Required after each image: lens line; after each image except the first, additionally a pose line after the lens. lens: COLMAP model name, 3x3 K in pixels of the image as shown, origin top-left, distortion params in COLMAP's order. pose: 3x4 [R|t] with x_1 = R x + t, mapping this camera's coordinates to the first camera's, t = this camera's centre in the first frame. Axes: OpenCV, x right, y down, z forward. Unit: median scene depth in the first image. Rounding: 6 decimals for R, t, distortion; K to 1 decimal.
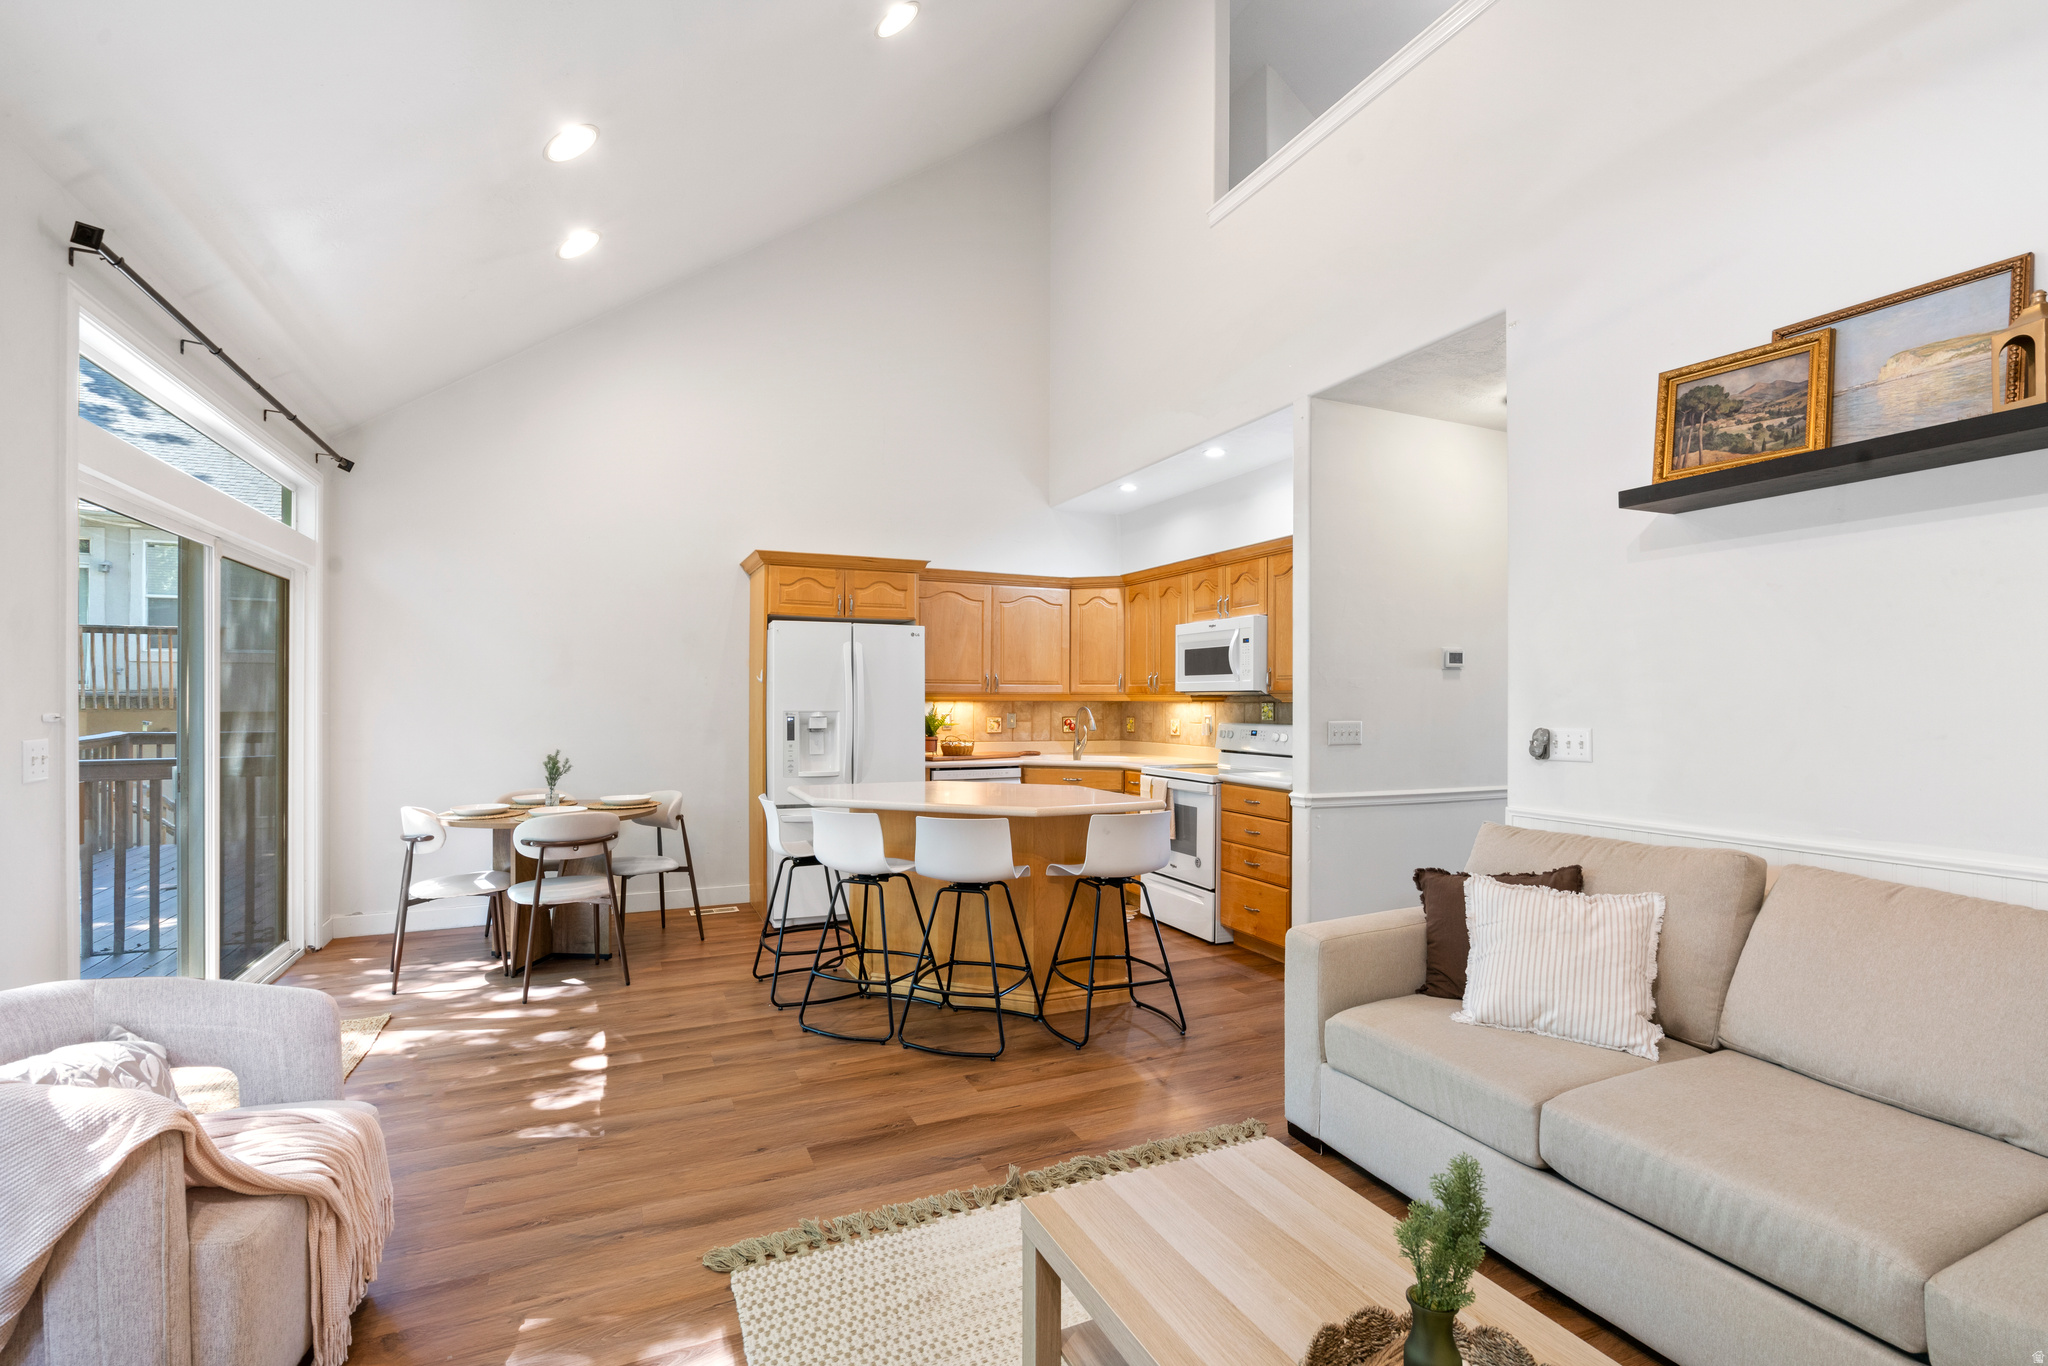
lens RADIAL K [[938.8, 0, 1020.5], [0, 938.8, 693.8], [0, 0, 1]] dist [-0.000985, 0.000112]
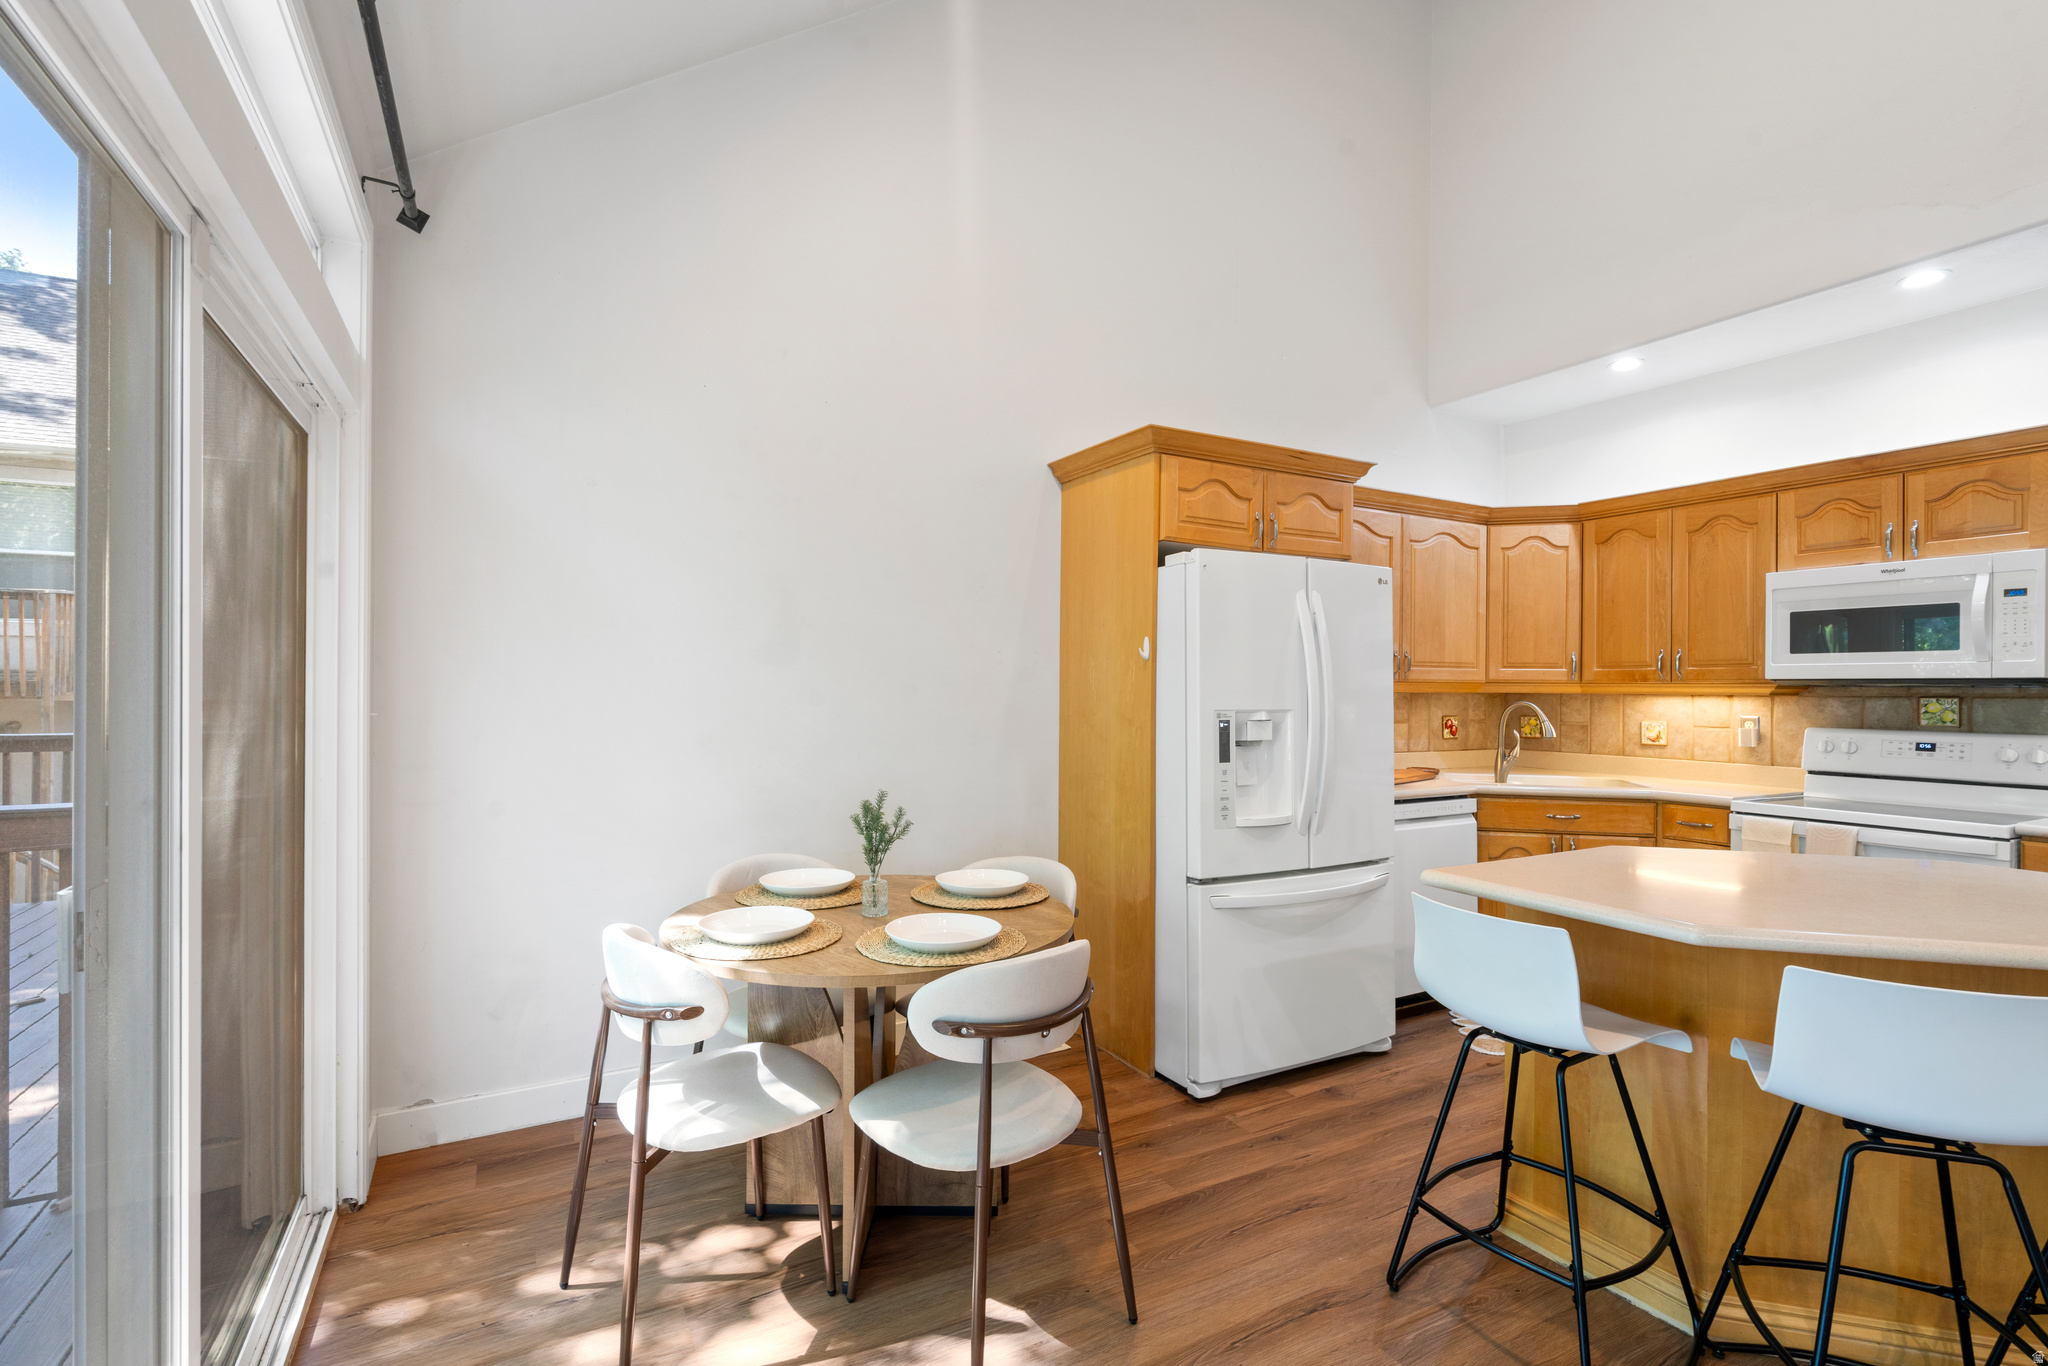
lens RADIAL K [[945.2, 0, 1024.0], [0, 945.2, 683.0], [0, 0, 1]] dist [-0.014753, 0.010839]
pose [[0.996657, 0.004226, 0.081595, -0.385211], [-0.004227, 0.999991, -0.000160, 0.002503], [-0.081595, -0.000185, 0.996666, 0.418759]]
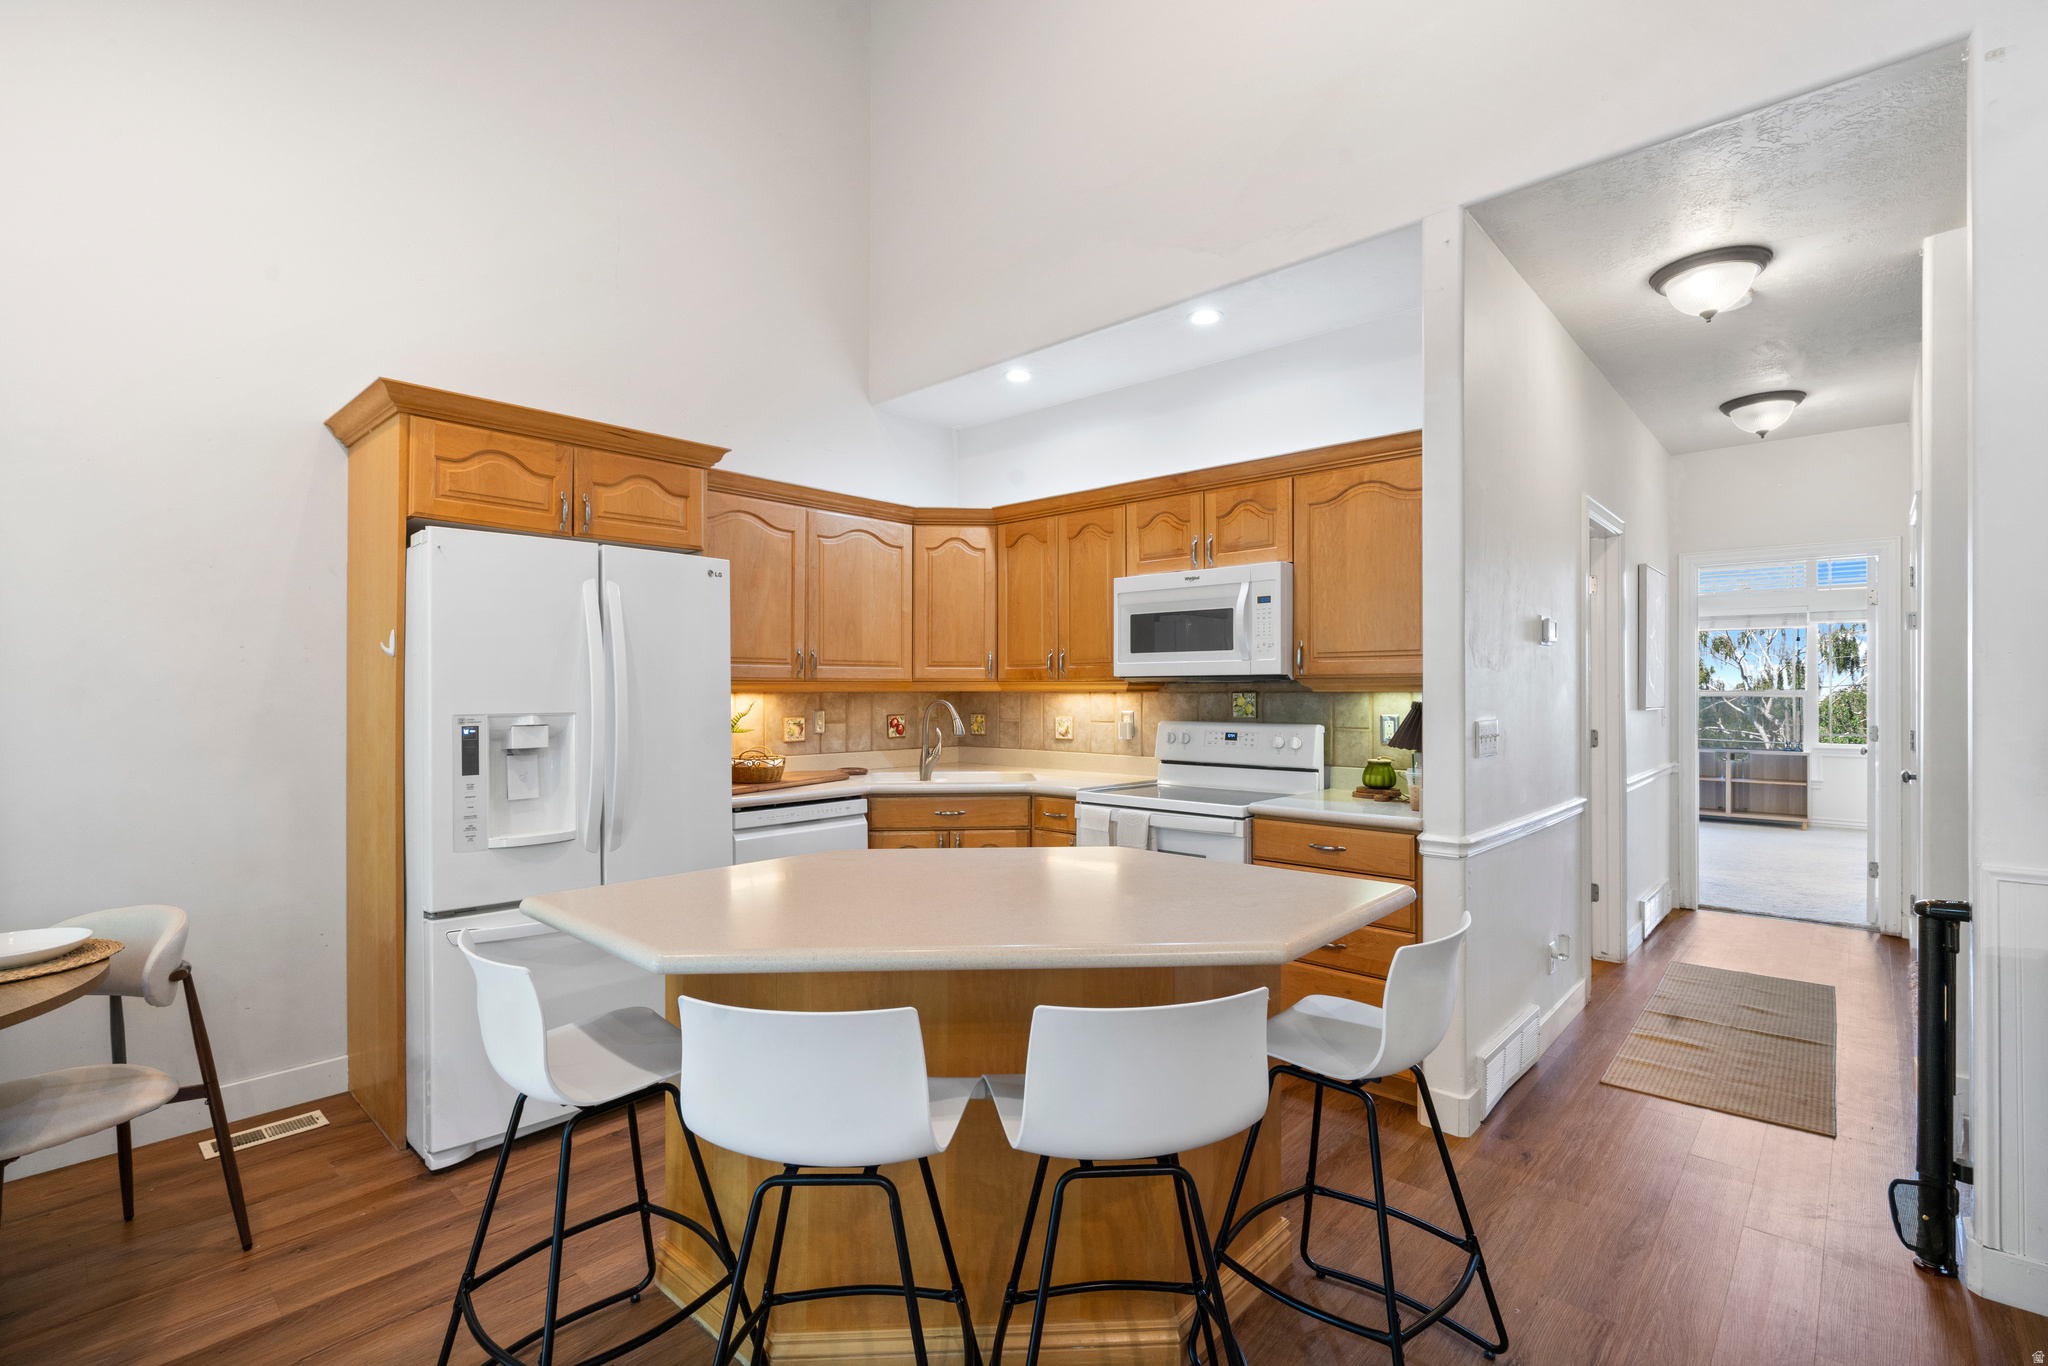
lens RADIAL K [[931.2, 0, 1024.0], [0, 931.2, 683.0], [0, 0, 1]] dist [0.000615, 0.001171]
pose [[0.918379, -0.001539, 0.395699, -0.161428], [0.002021, 0.999998, -0.000800, 0.002601], [-0.395697, 0.001535, 0.918380, 0.415656]]
